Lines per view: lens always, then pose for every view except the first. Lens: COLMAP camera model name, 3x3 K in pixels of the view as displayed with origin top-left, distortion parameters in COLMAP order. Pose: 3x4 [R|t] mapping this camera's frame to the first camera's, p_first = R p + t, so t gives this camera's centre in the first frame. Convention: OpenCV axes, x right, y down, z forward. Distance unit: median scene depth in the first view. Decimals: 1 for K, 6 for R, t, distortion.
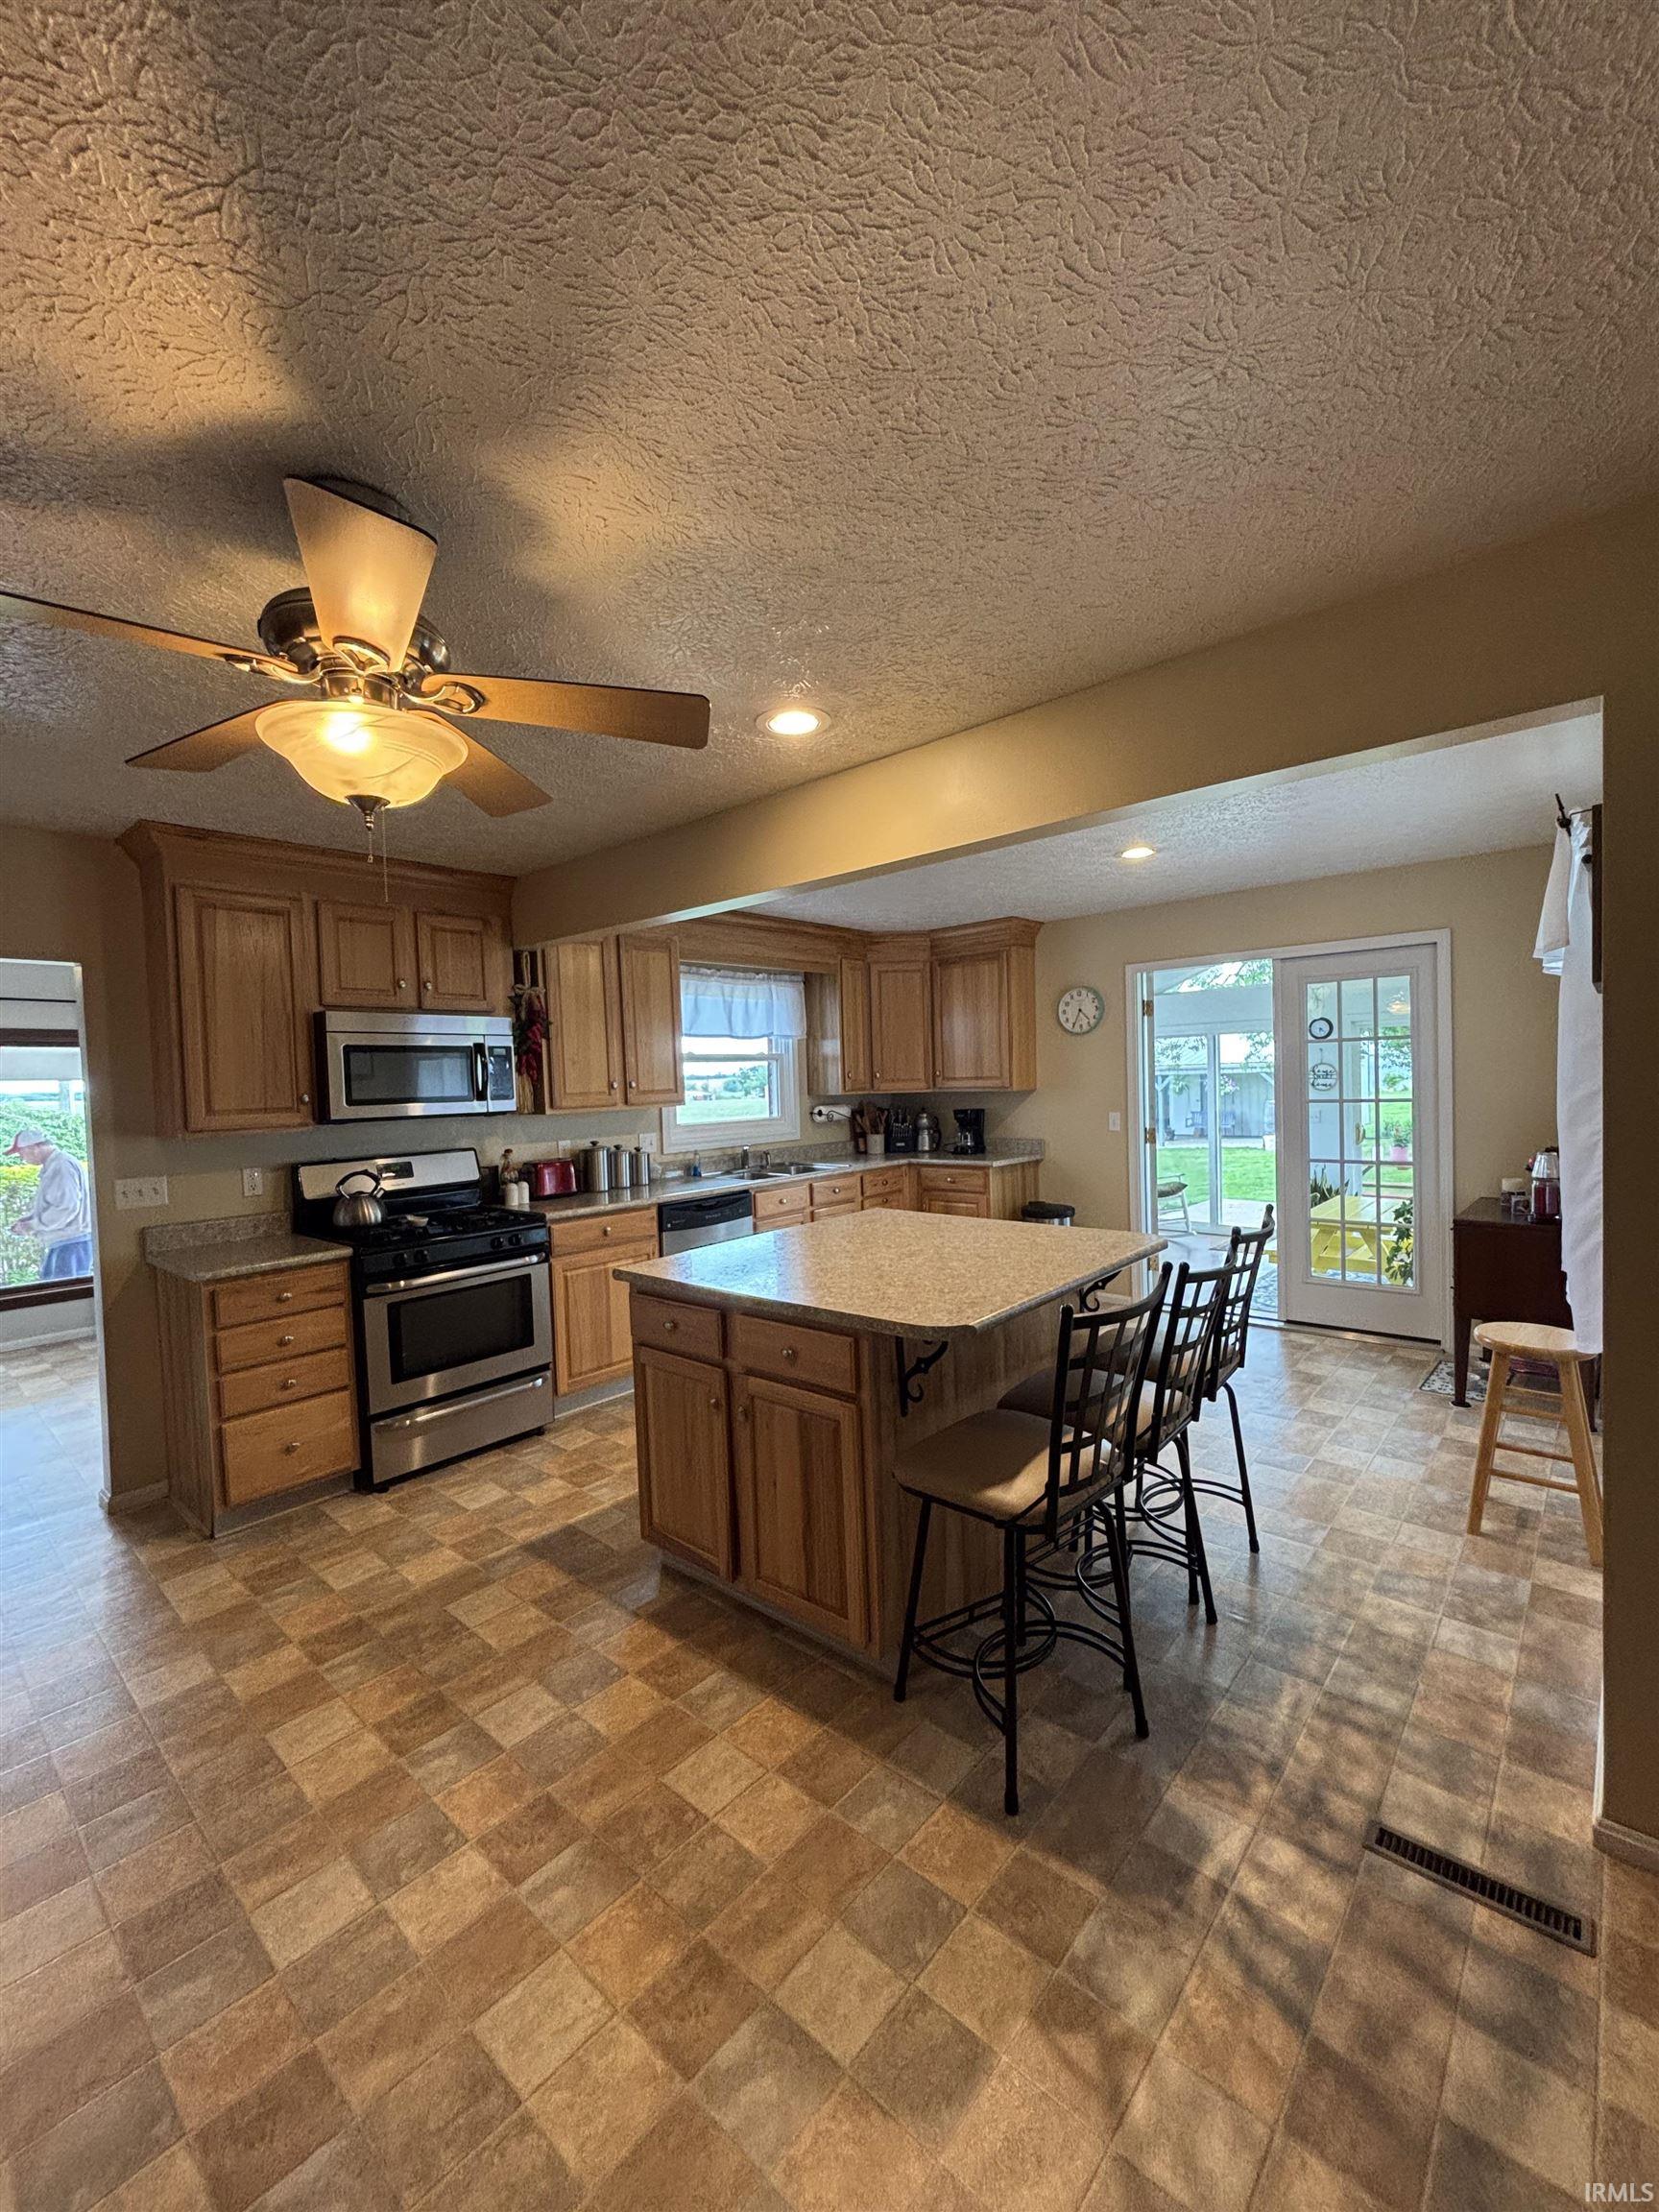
lens RADIAL K [[886.8, 0, 831.8], [0, 886.8, 1108.6], [0, 0, 1]] dist [0.004216, -0.002787]
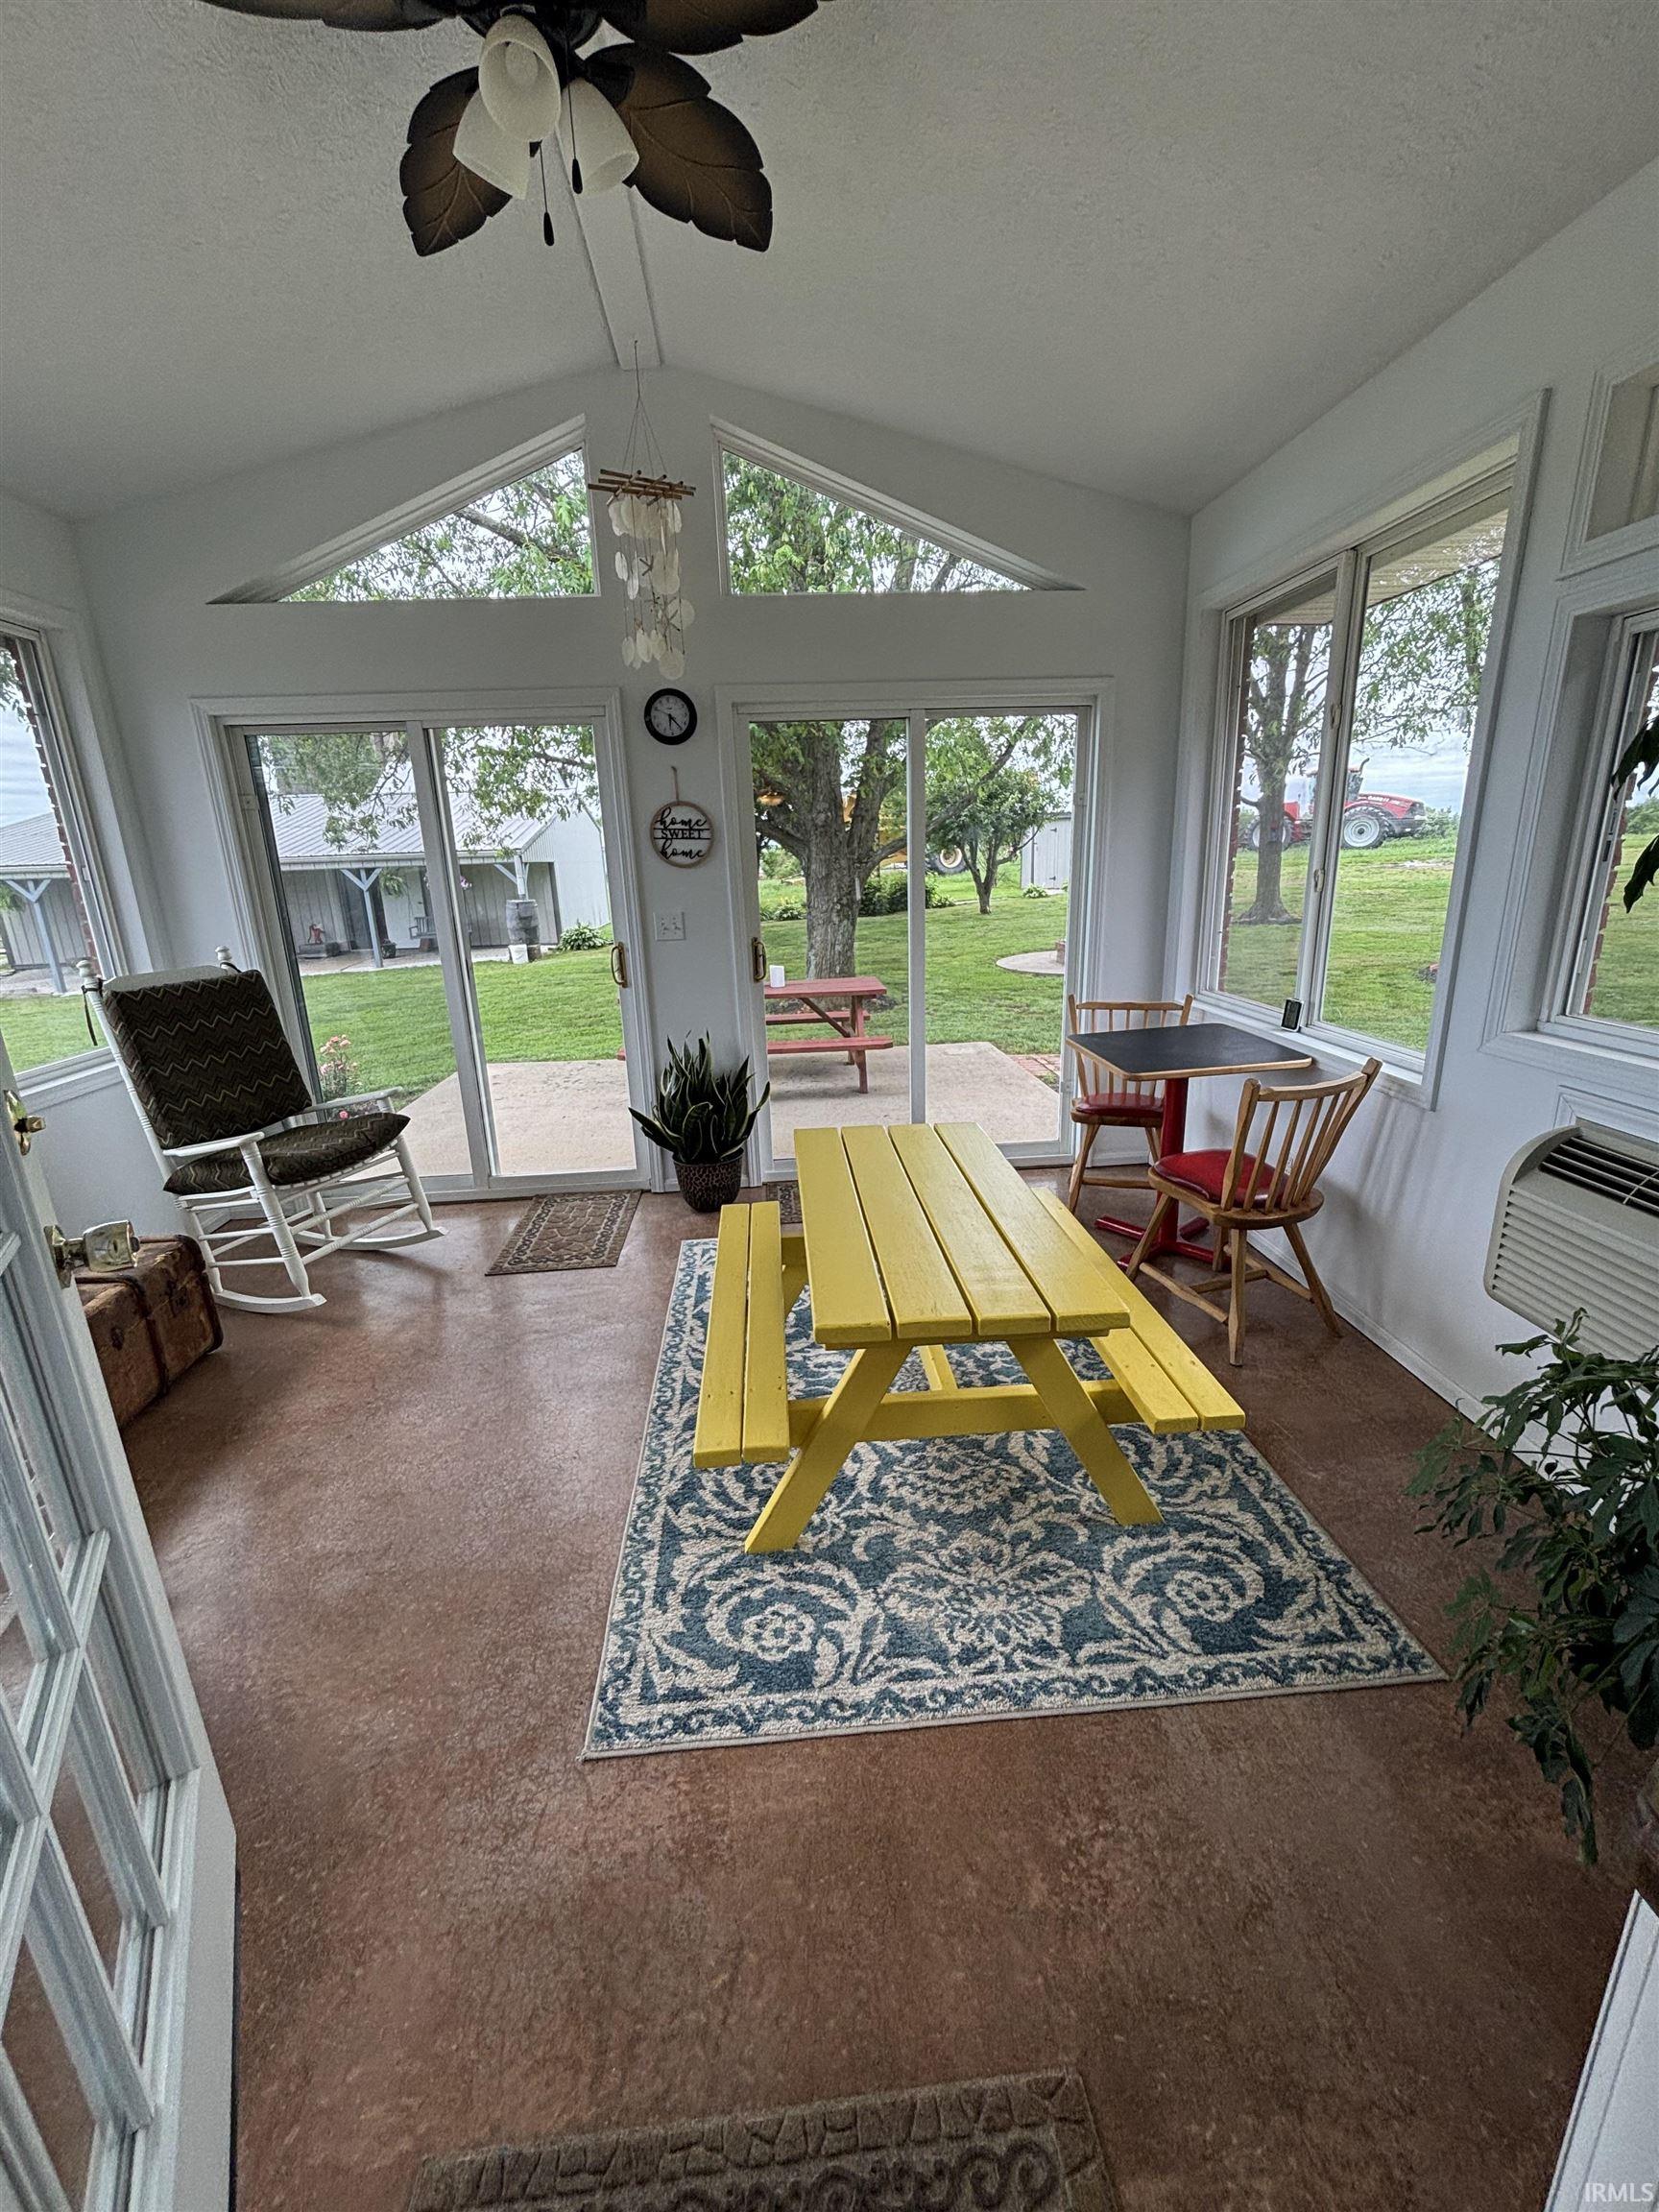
lens RADIAL K [[886.8, 0, 831.8], [0, 886.8, 1108.6], [0, 0, 1]] dist [0.004216, -0.002787]
pose [[0.691010, -0.177425, 0.700733, 0.469298], [0.021231, 0.973972, 0.225673, -0.008274], [-0.722534, -0.141065, 0.676791, 1.041786]]
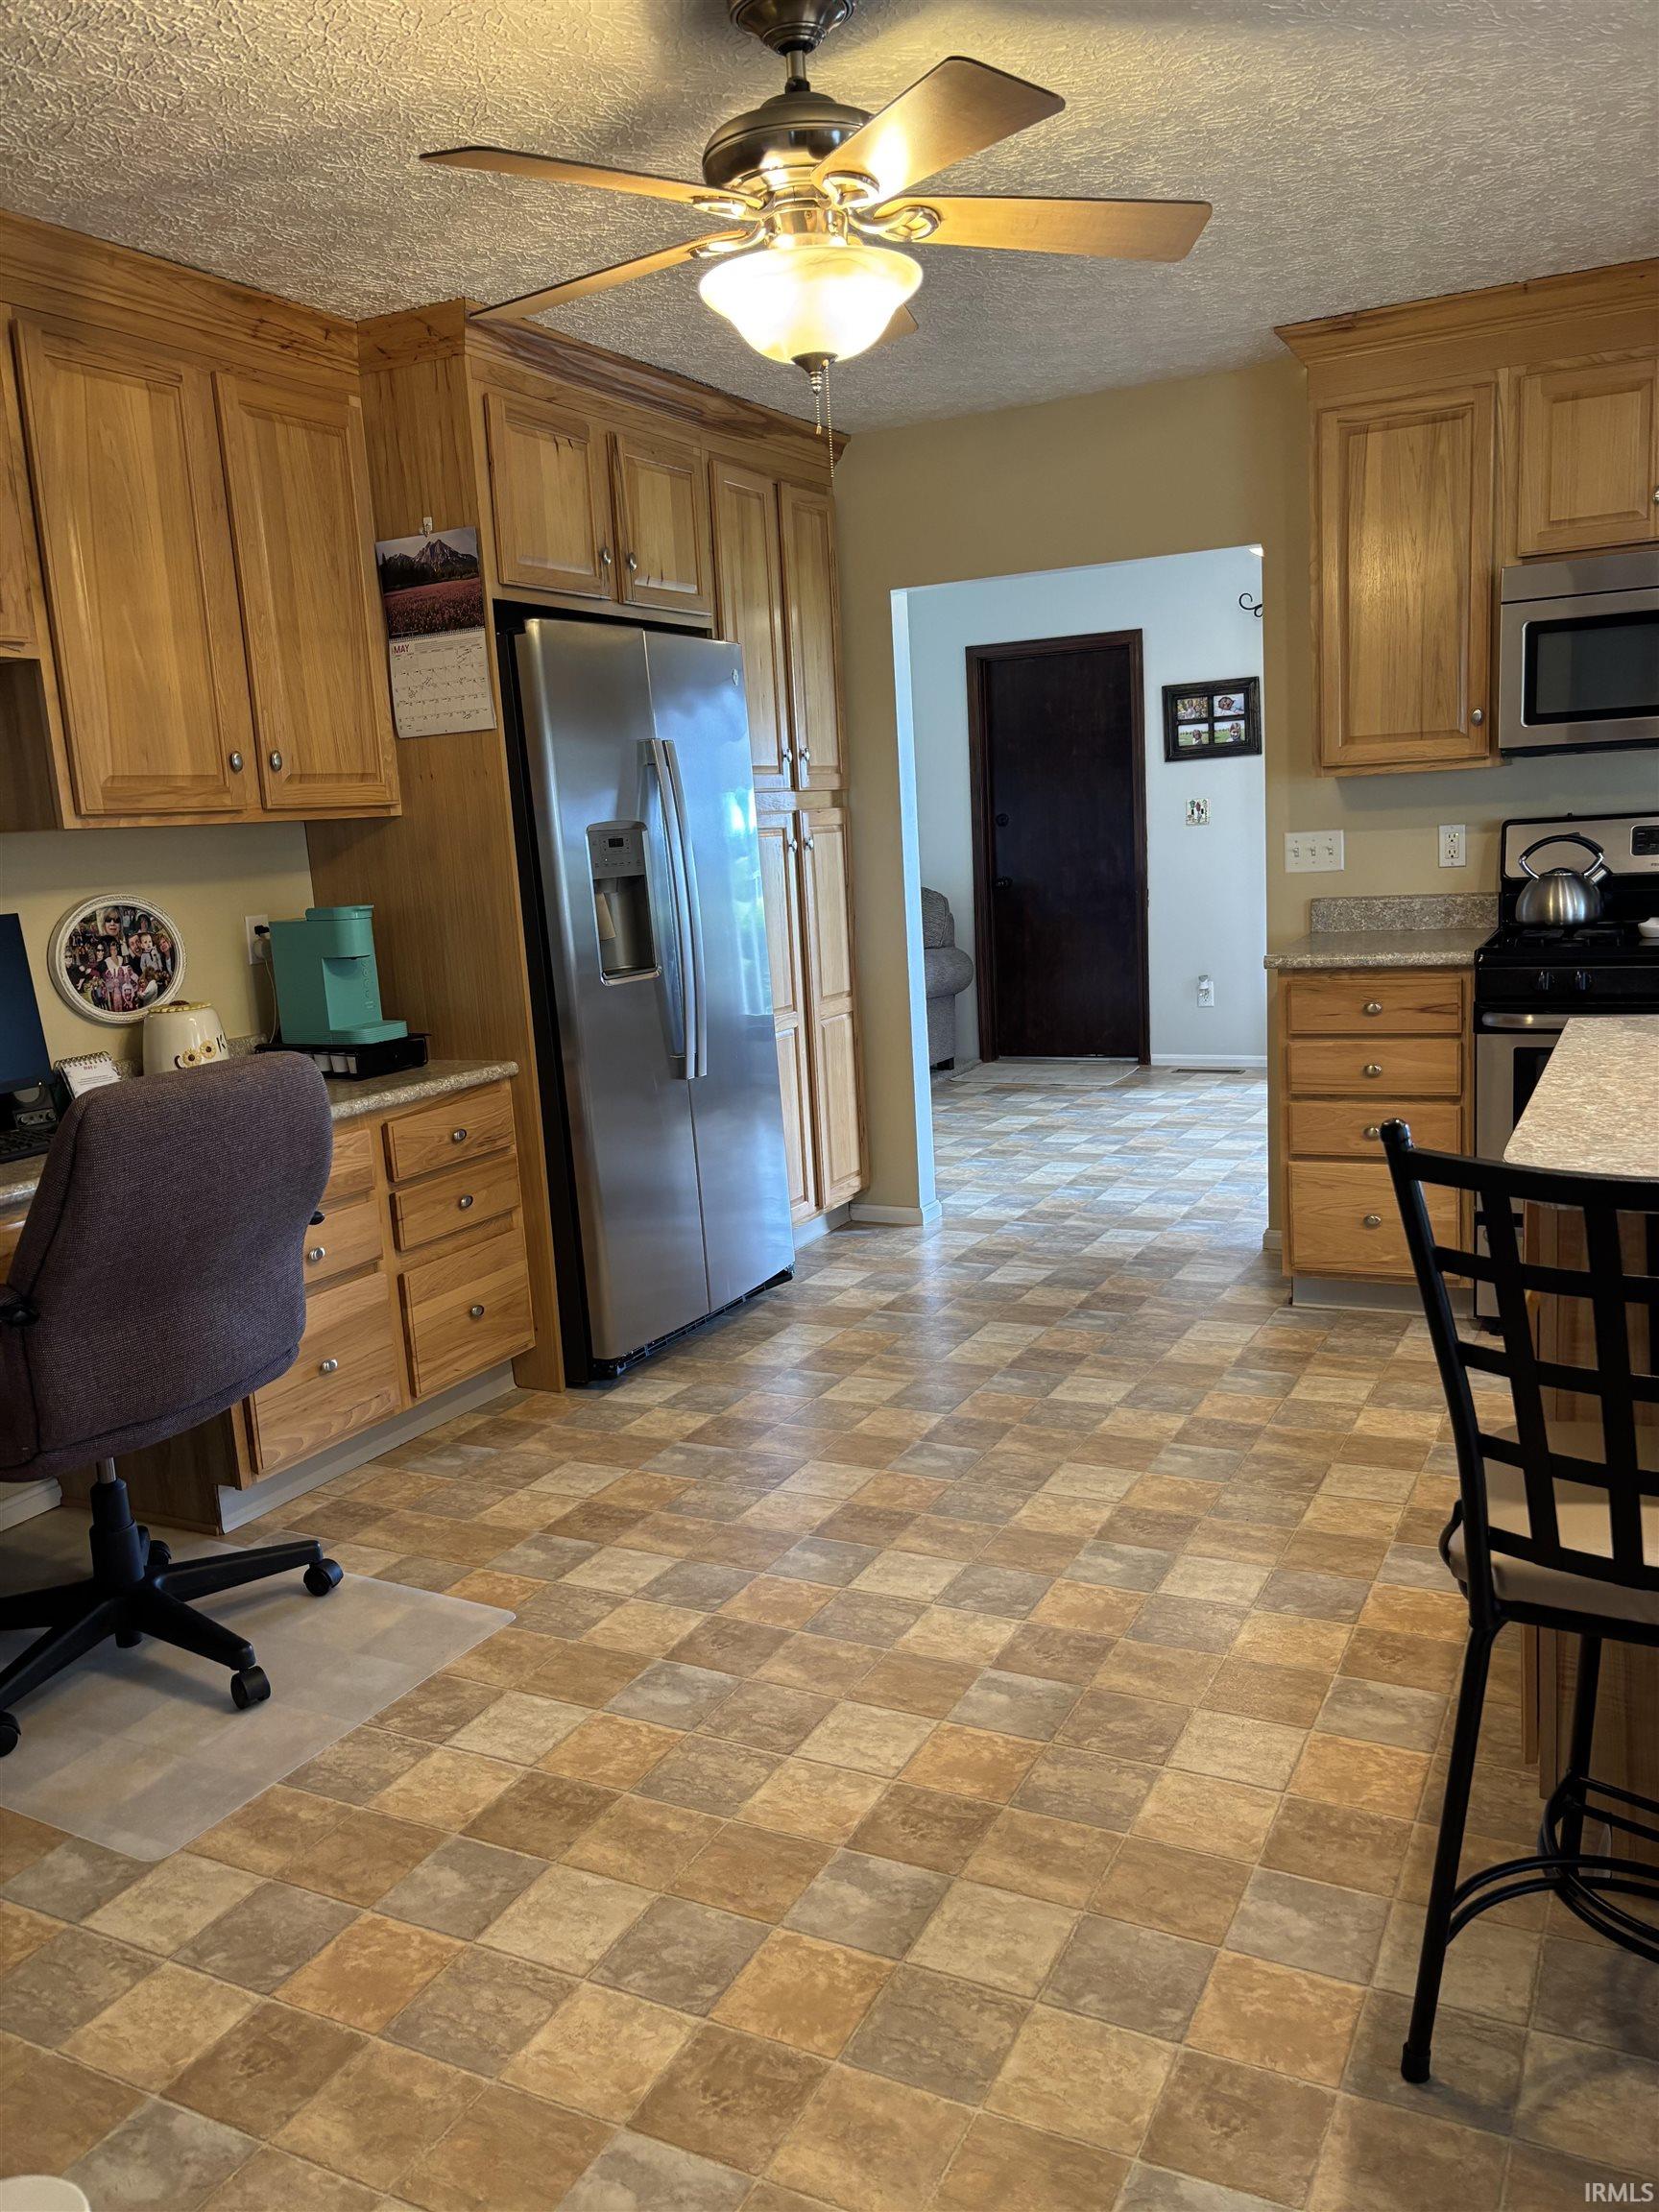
lens RADIAL K [[1671.0, 0, 829.5], [0, 1671.0, 1106.0], [0, 0, 1]] dist [0.046724, -0.059582]
pose [[0.246206, 0.185769, -0.951248, 0.393071], [0.019103, 0.980339, 0.196395, 0.014352], [0.969029, -0.066525, 0.237816, 0.194739]]
